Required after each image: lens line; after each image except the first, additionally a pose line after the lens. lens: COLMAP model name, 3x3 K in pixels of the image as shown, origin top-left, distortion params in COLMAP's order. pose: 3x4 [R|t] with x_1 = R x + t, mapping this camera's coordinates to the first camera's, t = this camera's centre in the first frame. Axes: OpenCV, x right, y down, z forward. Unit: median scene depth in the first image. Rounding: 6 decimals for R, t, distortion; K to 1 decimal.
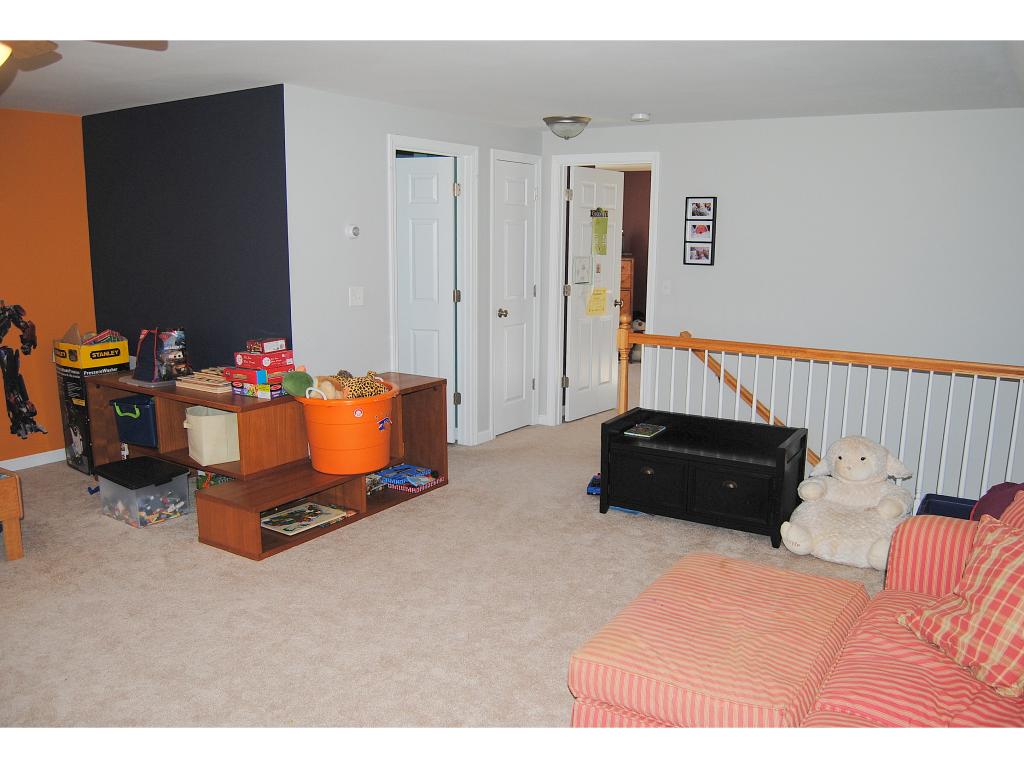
lens RADIAL K [[864.3, 0, 512.0], [0, 864.3, 384.0], [0, 0, 1]] dist [-0.015611, -0.002359]
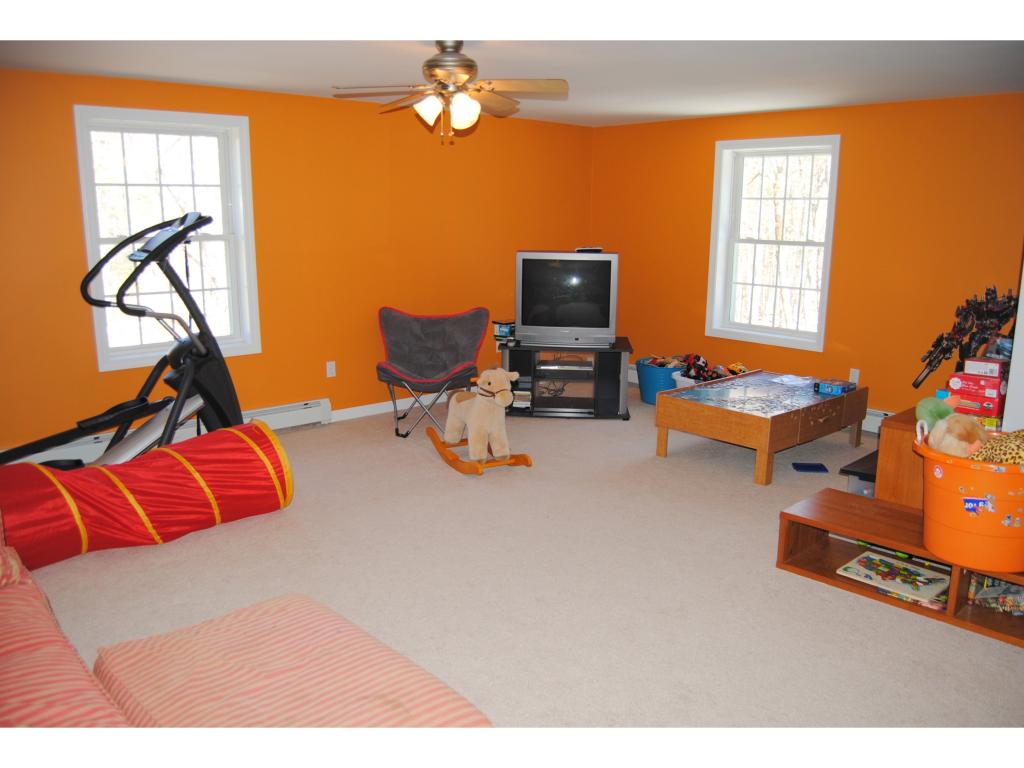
lens RADIAL K [[864.3, 0, 512.0], [0, 864.3, 384.0], [0, 0, 1]] dist [-0.015611, -0.002359]
pose [[-0.243429, 0.186568, -0.951806, 0.568368], [-0.180449, 0.955481, 0.233439, -0.137120], [0.952985, 0.228578, -0.198926, 0.775639]]
